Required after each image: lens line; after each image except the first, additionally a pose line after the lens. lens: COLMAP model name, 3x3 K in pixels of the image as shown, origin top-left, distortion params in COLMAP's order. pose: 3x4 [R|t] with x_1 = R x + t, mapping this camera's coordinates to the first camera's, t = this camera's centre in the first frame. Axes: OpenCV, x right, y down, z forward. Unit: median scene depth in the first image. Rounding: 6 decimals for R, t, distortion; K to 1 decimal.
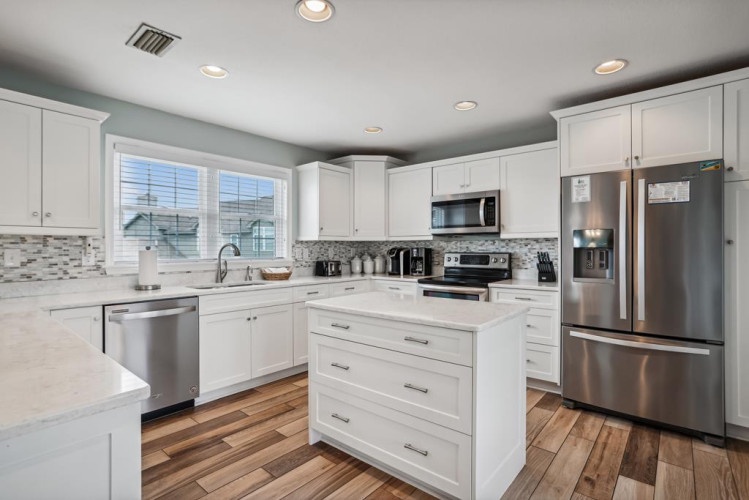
lens RADIAL K [[362.9, 0, 376.1], [0, 362.9, 247.8], [0, 0, 1]] dist [0.036987, -0.000018]
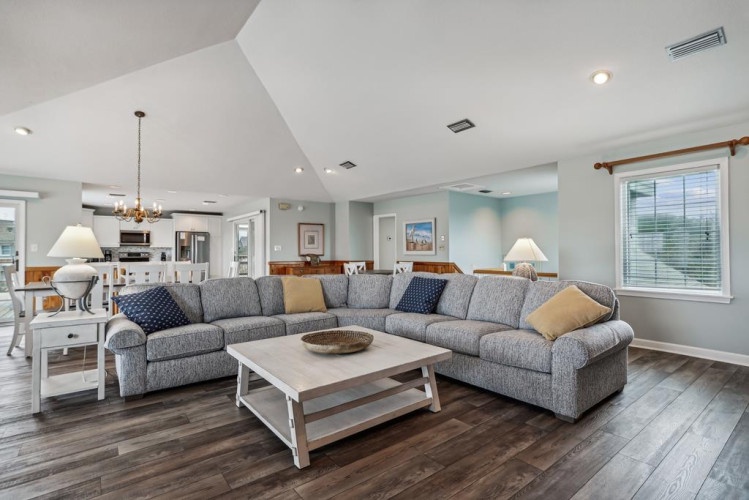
lens RADIAL K [[362.9, 0, 375.7], [0, 362.9, 247.4], [0, 0, 1]] dist [0.036987, -0.000018]
pose [[0.163425, 0.004782, 0.986544, -2.358166], [0.004263, 0.999975, -0.005553, 0.000498], [-0.986547, 0.005113, 0.163401, -1.337076]]
